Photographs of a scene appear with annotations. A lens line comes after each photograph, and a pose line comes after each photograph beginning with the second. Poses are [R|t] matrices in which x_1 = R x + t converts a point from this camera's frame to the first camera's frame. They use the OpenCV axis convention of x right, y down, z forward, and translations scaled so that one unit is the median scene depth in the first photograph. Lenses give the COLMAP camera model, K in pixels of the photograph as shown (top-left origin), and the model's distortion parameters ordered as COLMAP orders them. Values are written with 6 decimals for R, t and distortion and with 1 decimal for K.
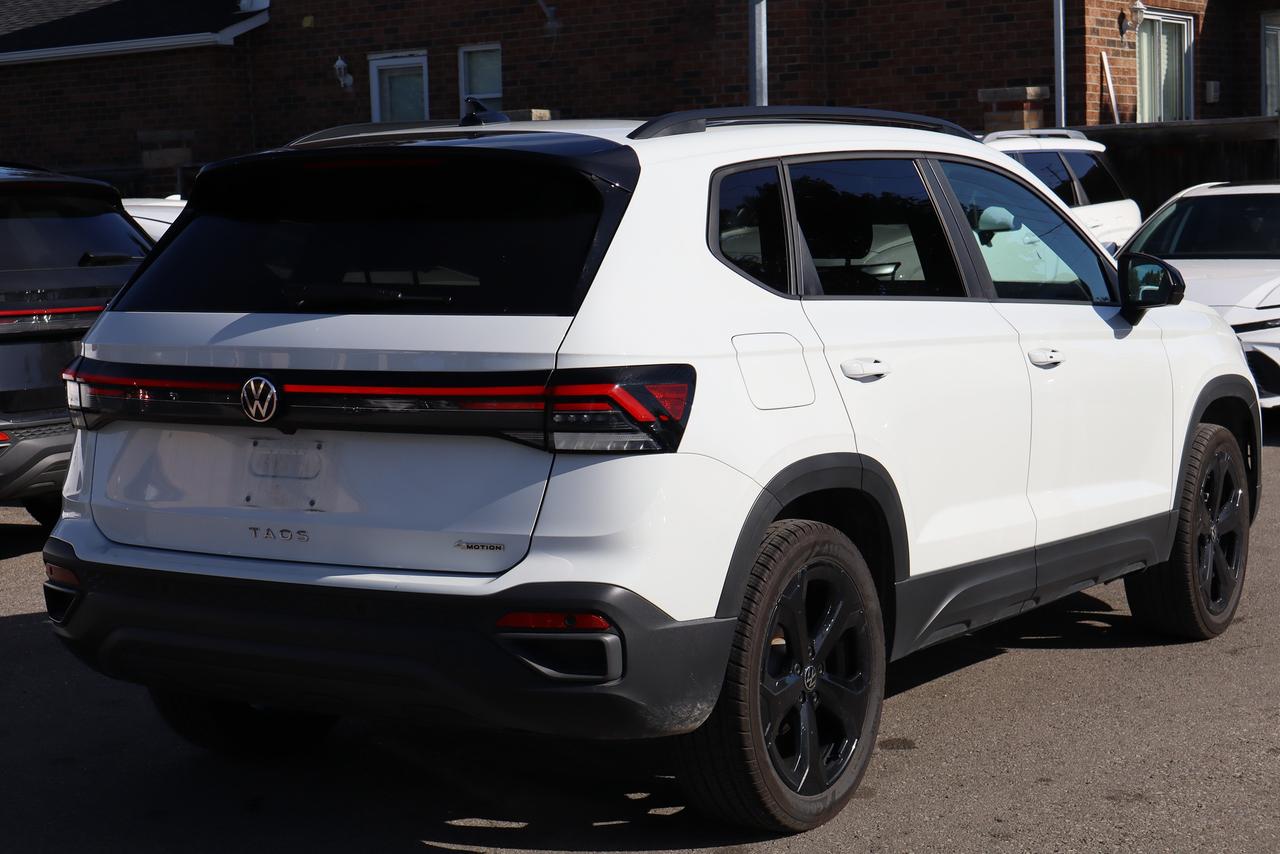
lens RADIAL K [[2471.9, 0, 643.1], [0, 2471.9, 428.2], [0, 0, 1]] dist [0.026787, 0.000000]
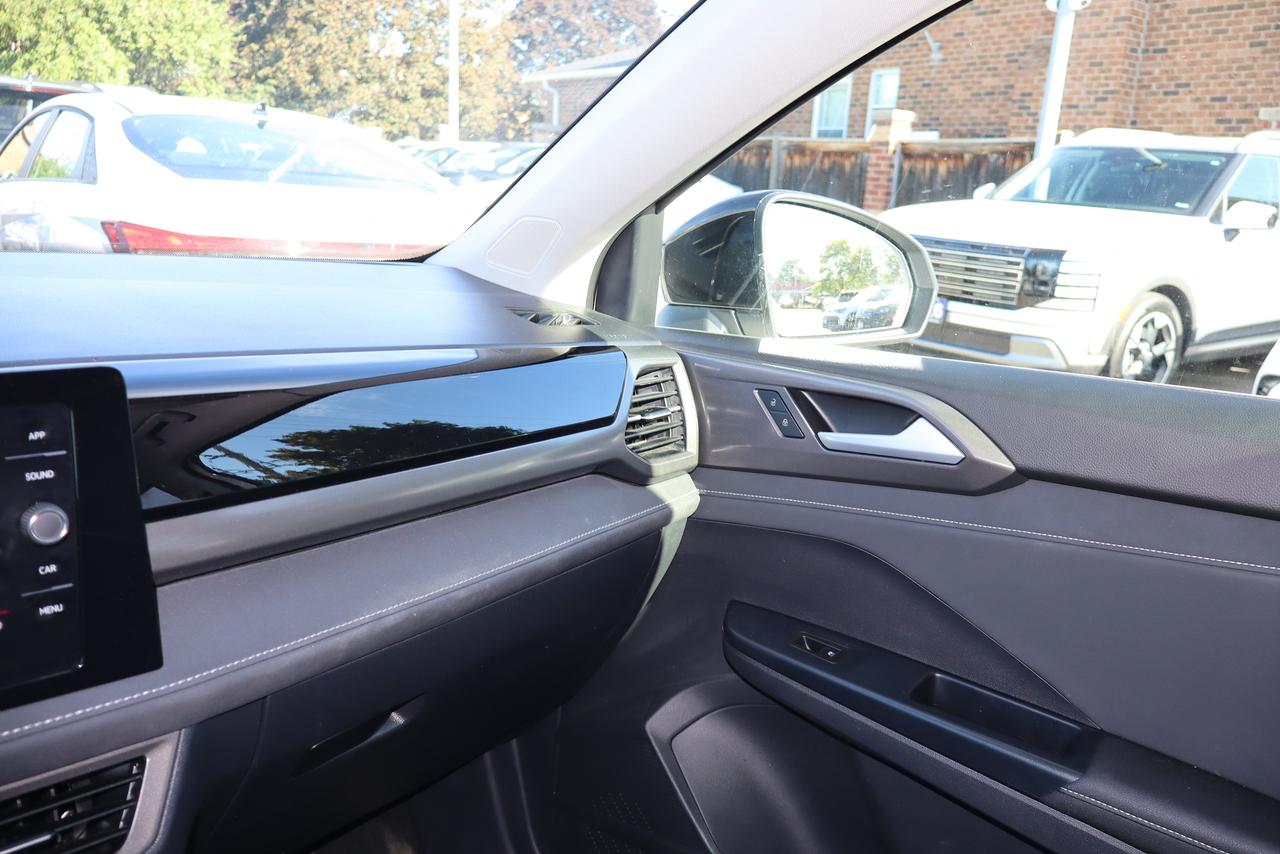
lens RADIAL K [[1088.7, 0, 640.9], [0, 1088.7, 426.6], [0, 0, 1]] dist [0.030619, -0.025644]
pose [[0.925397, 0.169986, -0.338739, 0.079794], [-0.126747, 0.981119, 0.146085, -0.036577], [0.357176, -0.092252, 0.929470, 0.492120]]
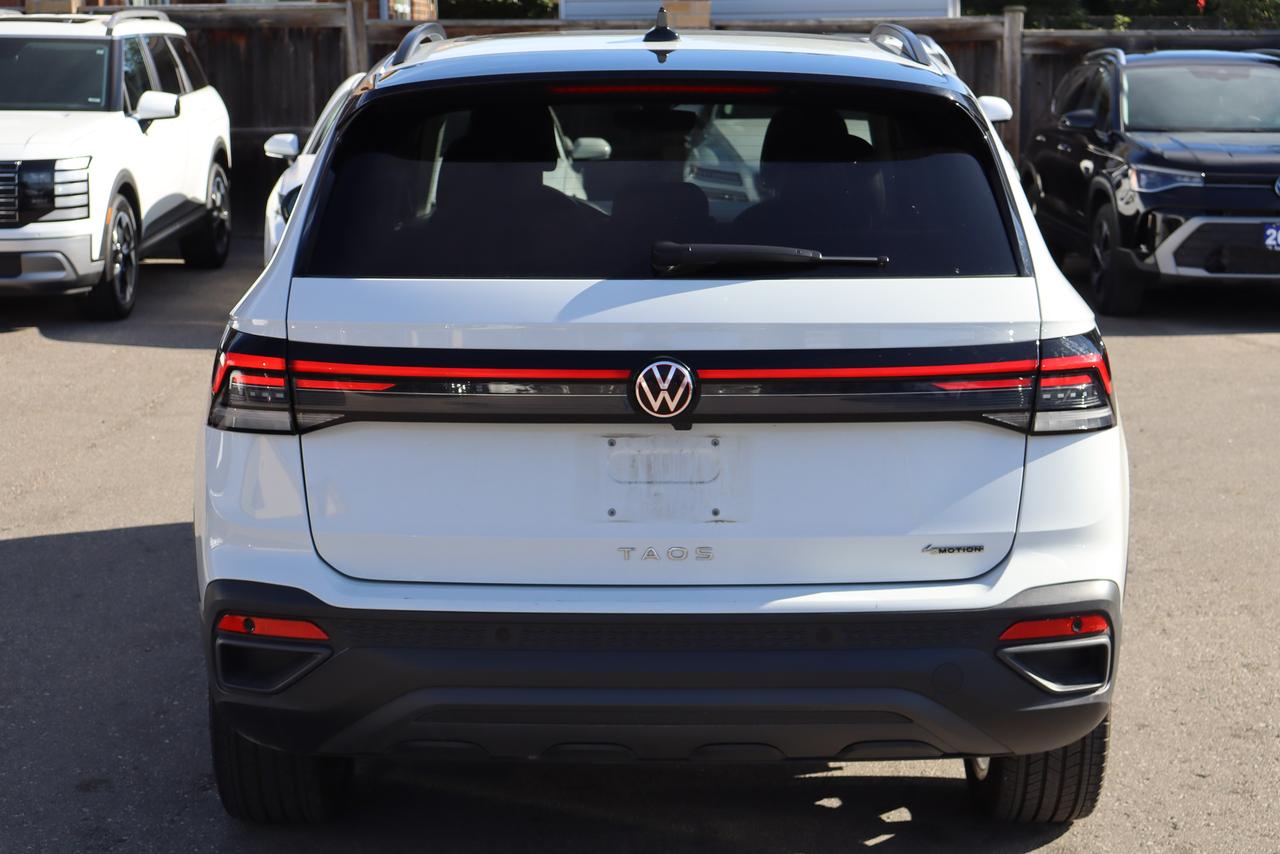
lens RADIAL K [[2471.9, 0, 642.5], [0, 2471.9, 427.1], [0, 0, 1]] dist [0.026787, 0.000000]
pose [[0.836071, -0.063543, 0.544929, -0.201546], [0.034502, 0.997394, 0.063369, -0.017023], [-0.547535, -0.034180, 0.836084, 0.111803]]
